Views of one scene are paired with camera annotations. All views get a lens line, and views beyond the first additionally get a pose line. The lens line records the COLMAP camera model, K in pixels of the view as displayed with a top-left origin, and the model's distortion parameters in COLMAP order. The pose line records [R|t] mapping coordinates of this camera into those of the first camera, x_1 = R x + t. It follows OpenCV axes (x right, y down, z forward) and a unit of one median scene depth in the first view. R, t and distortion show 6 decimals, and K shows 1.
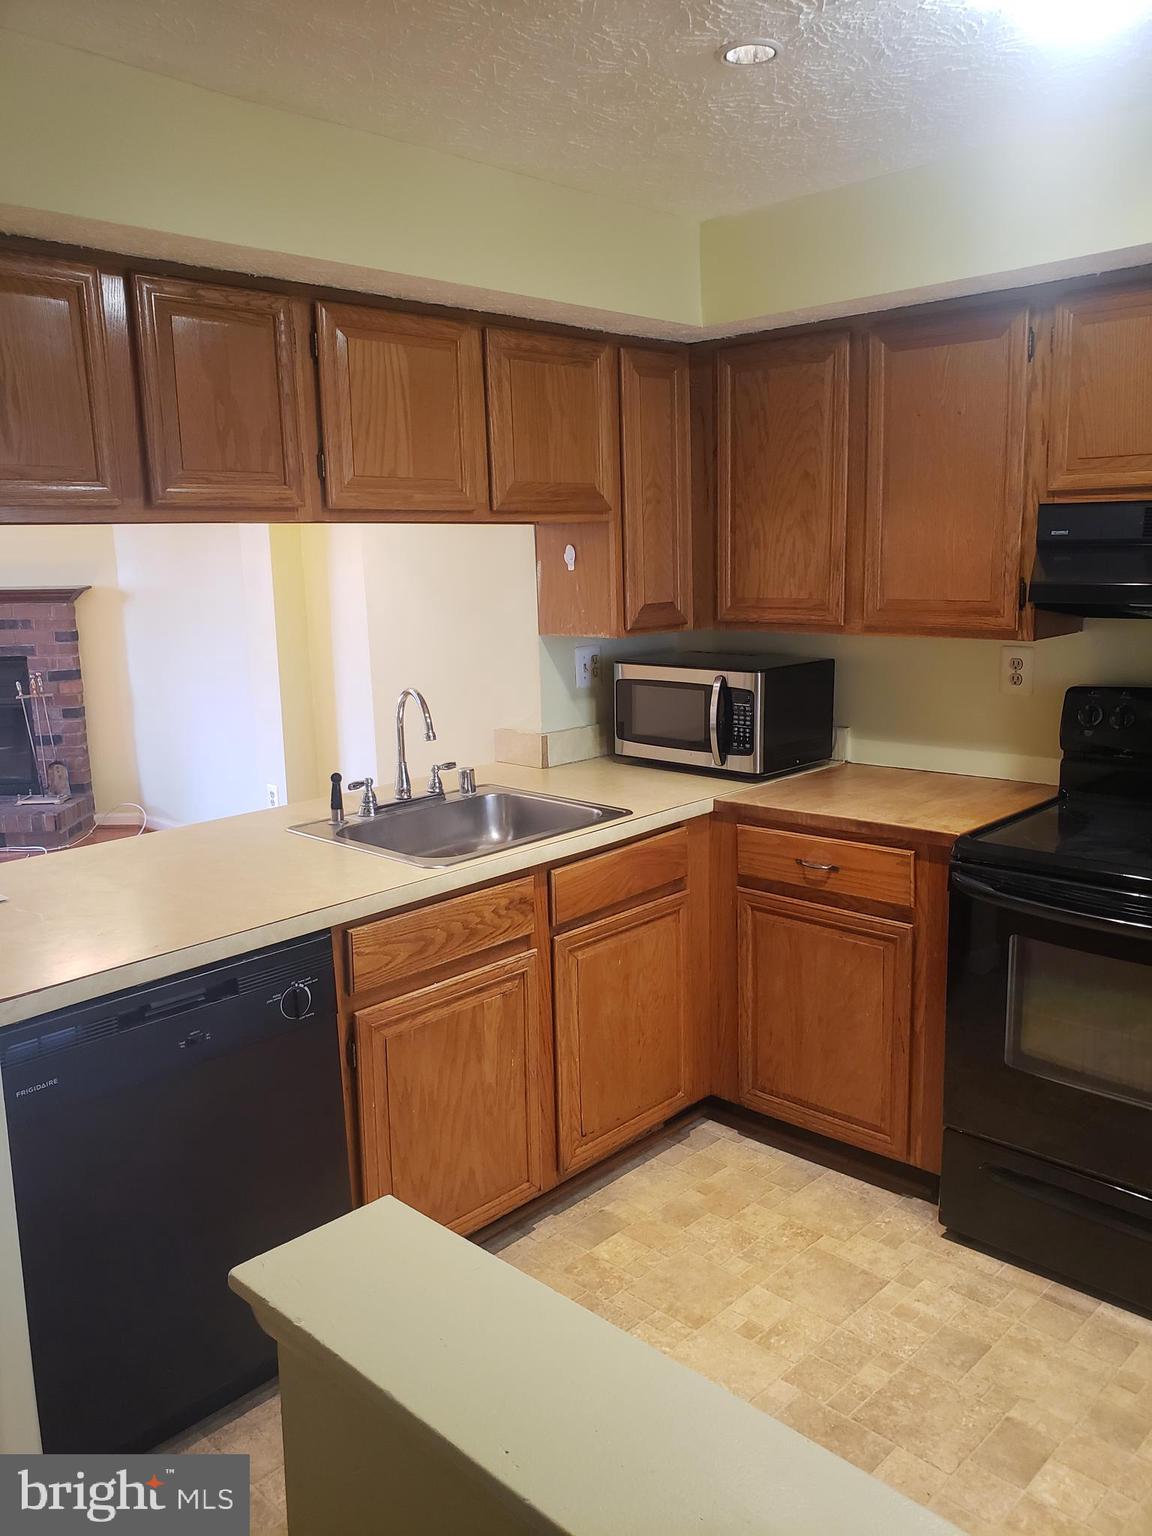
lens RADIAL K [[1169.5, 0, 576.0], [0, 1169.5, 768.0], [0, 0, 1]] dist [0.019096, -0.004498]
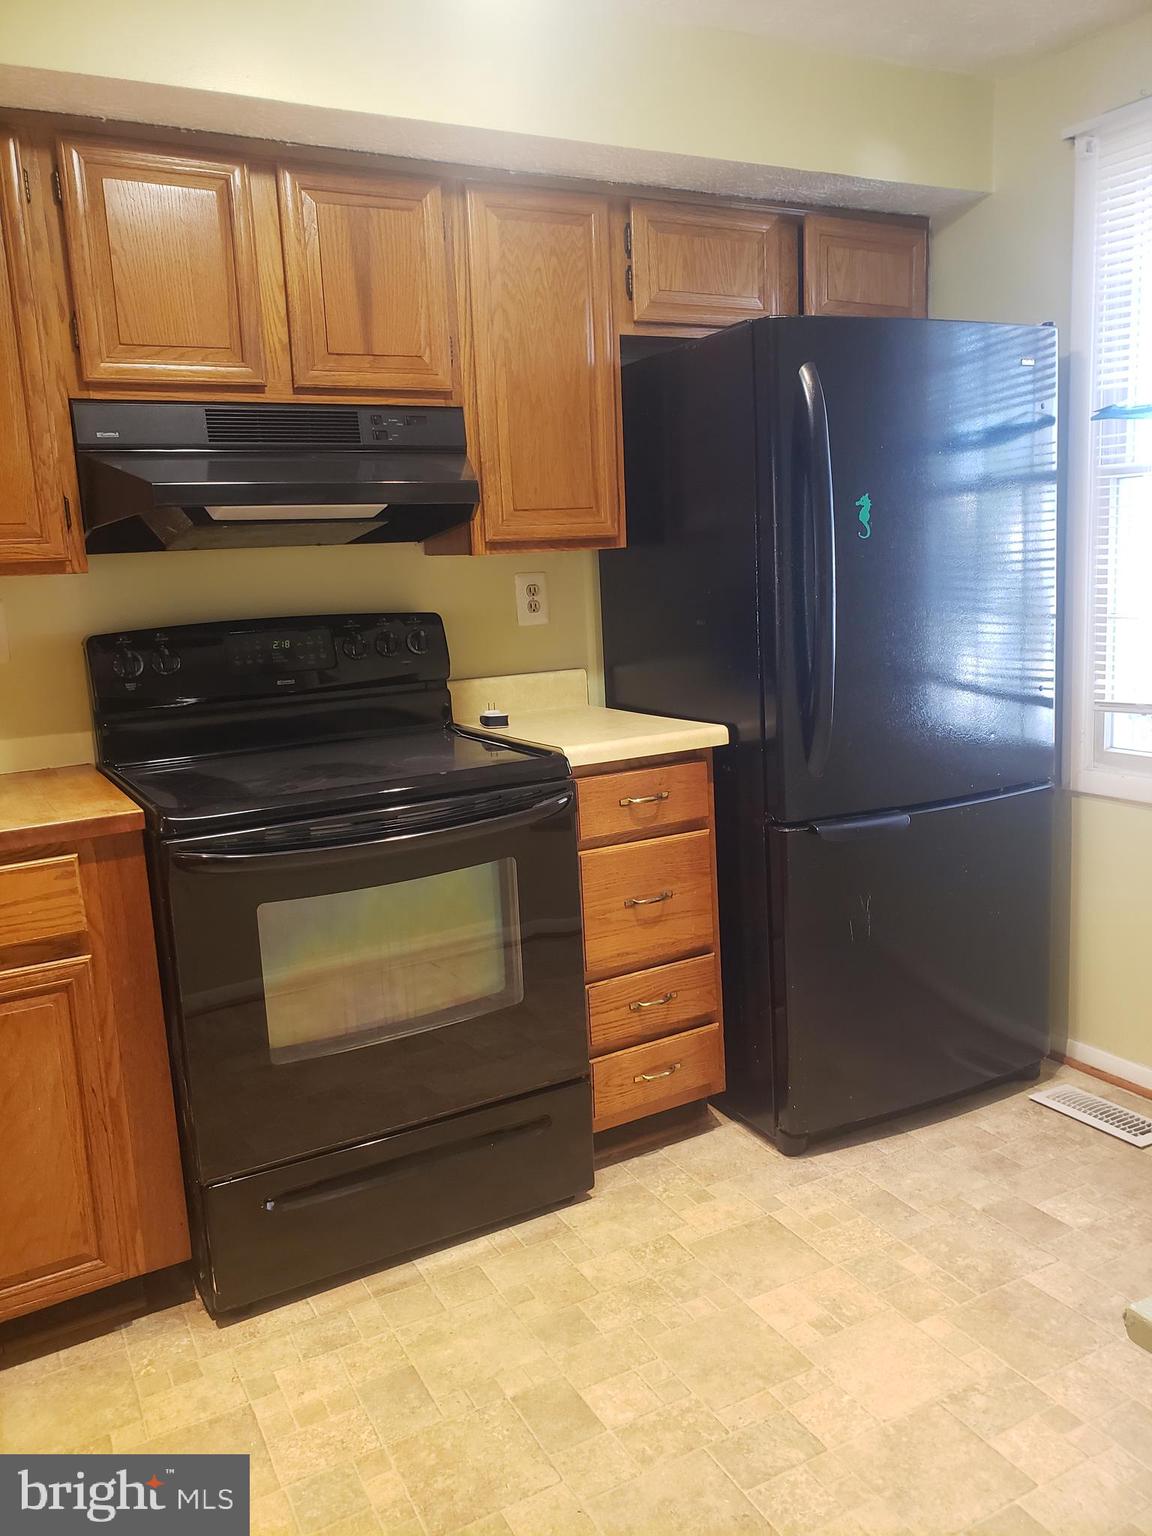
lens RADIAL K [[1190.1, 0, 576.0], [0, 1190.1, 768.0], [0, 0, 1]] dist [-0.019507, 0.001527]
pose [[0.270603, -0.144917, 0.951721, -0.341611], [0.203116, 0.974945, 0.090701, 0.017658], [-0.941019, 0.168766, 0.293258, 0.532307]]
